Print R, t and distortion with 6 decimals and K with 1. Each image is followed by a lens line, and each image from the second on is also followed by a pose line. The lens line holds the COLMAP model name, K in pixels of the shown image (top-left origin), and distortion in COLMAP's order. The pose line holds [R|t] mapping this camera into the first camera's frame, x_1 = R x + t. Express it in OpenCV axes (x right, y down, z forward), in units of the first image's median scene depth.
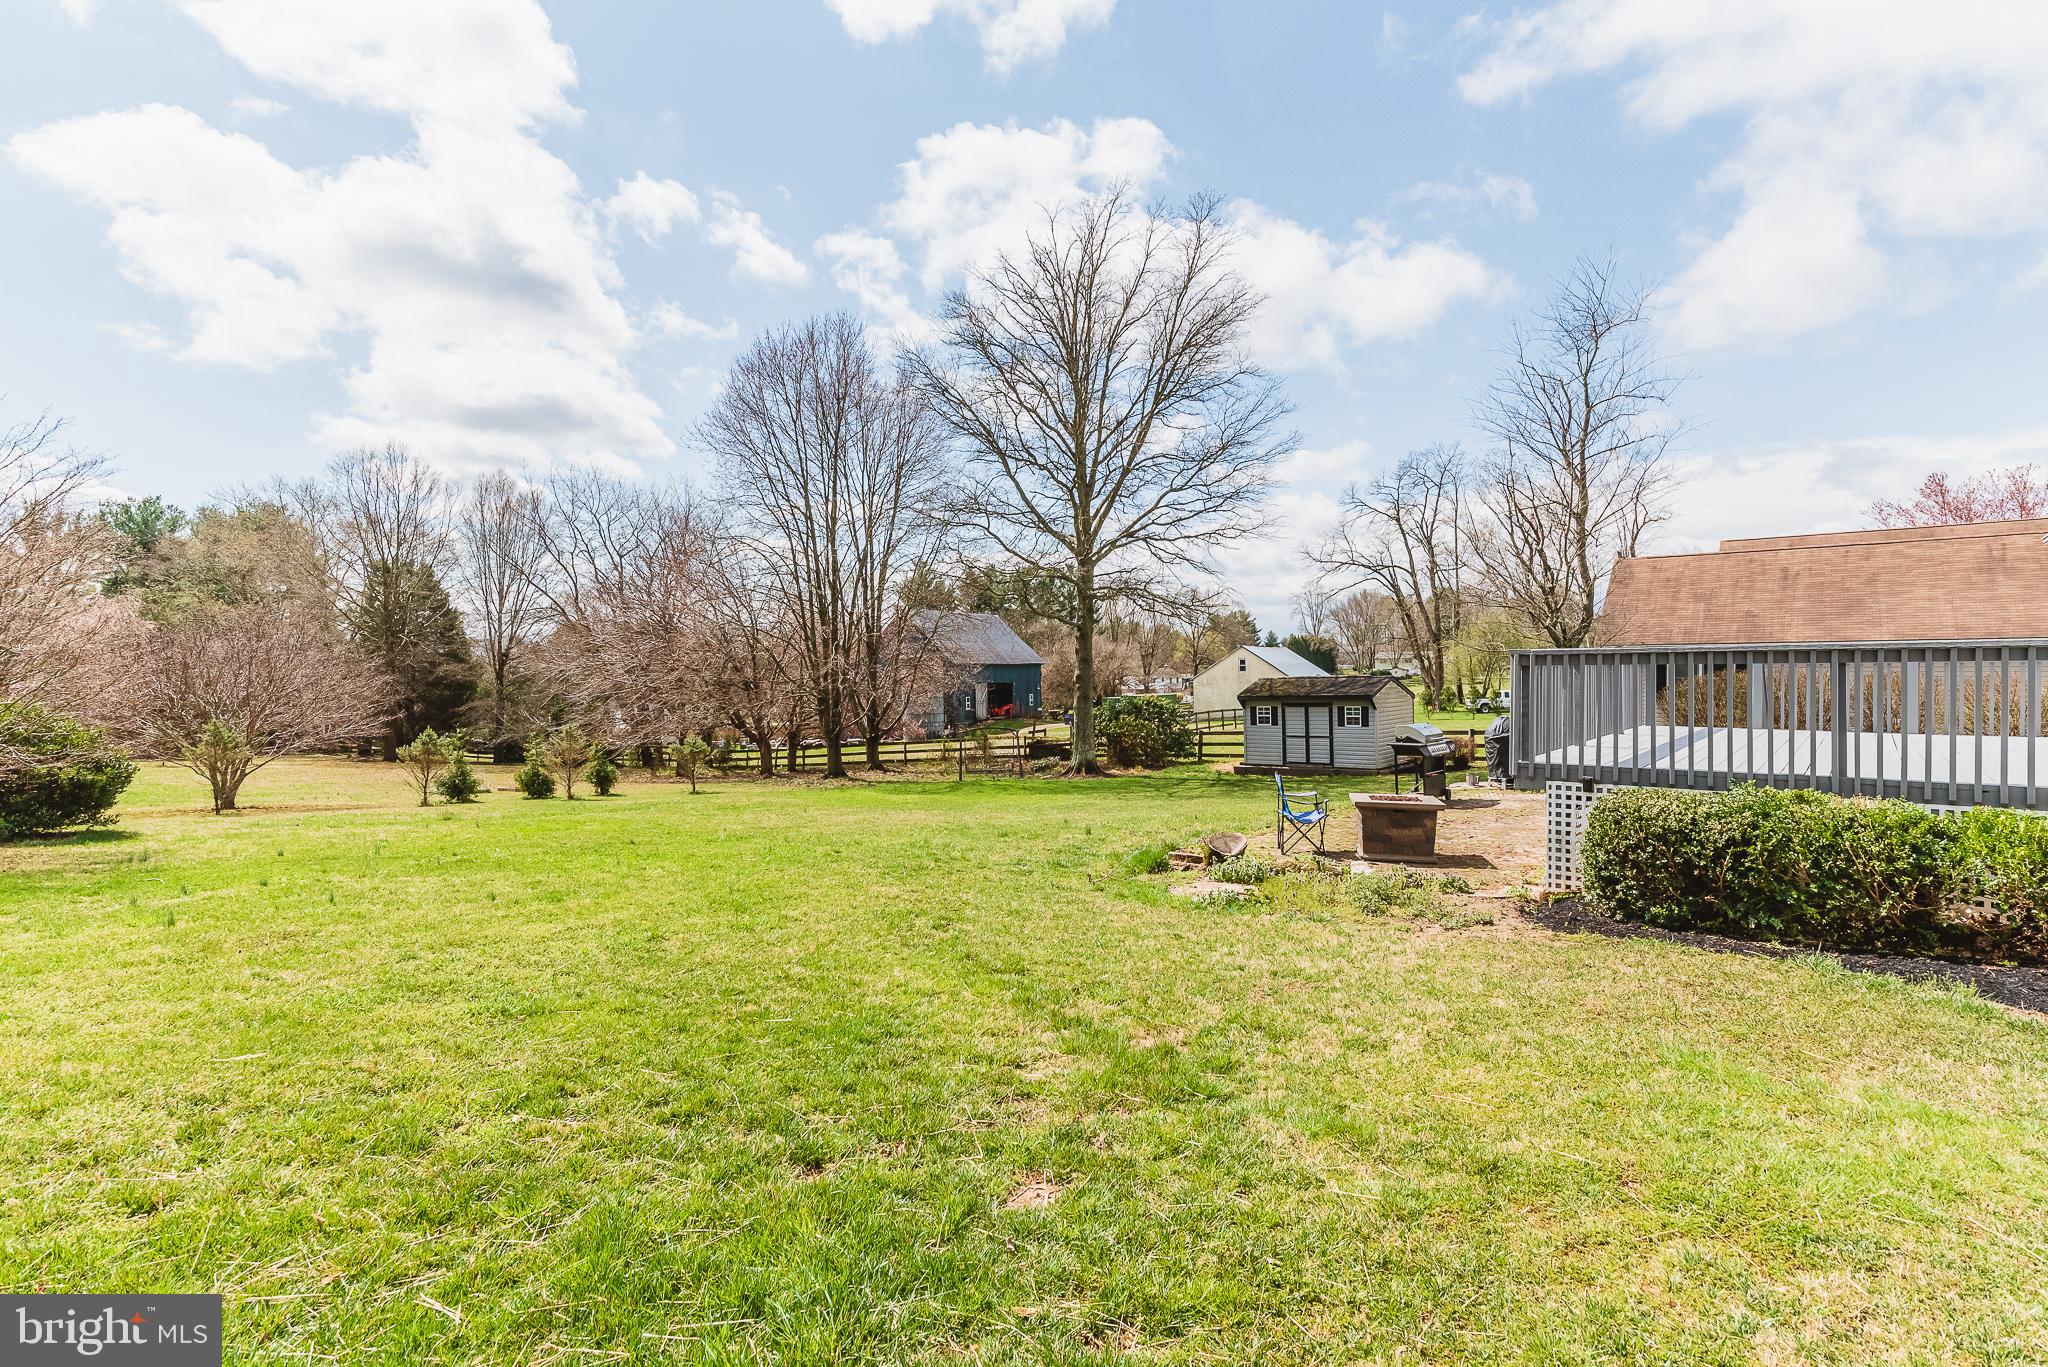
lens RADIAL K [[1005.0, 0, 1014.1], [0, 1005.0, 668.1], [0, 0, 1]] dist [-0.004958, 0.001022]
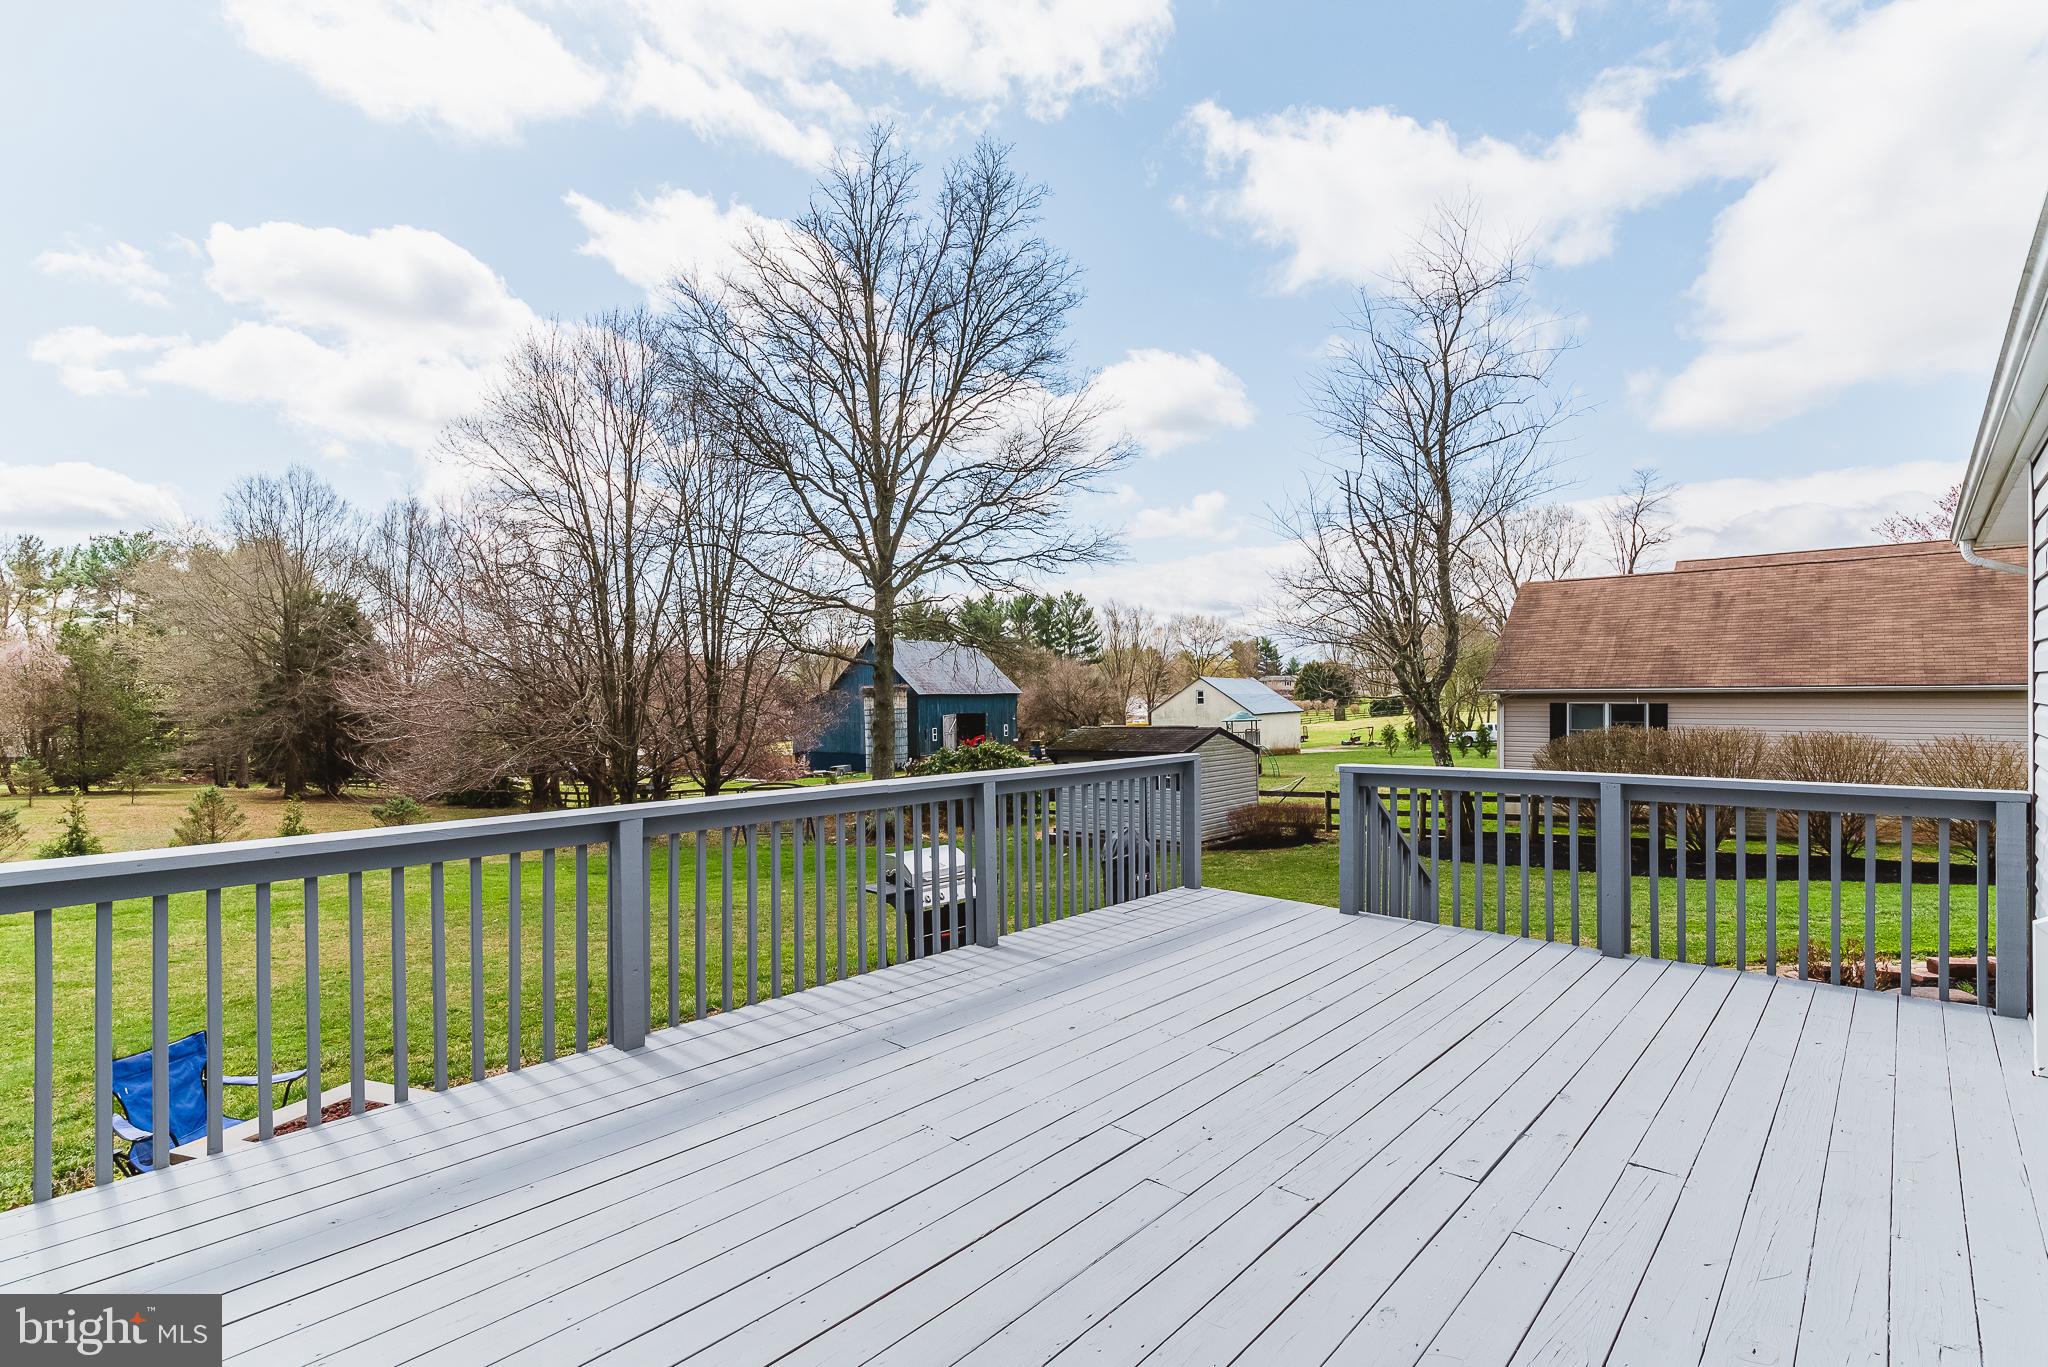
lens RADIAL K [[951.2, 0, 1033.7], [0, 951.2, 695.8], [0, 0, 1]] dist [-0.002669, -0.000114]
pose [[0.998870, -0.000366, -0.047532, 0.259374], [0.000614, 0.999986, 0.005190, -0.021533], [0.047530, -0.005214, 0.998856, 0.214457]]
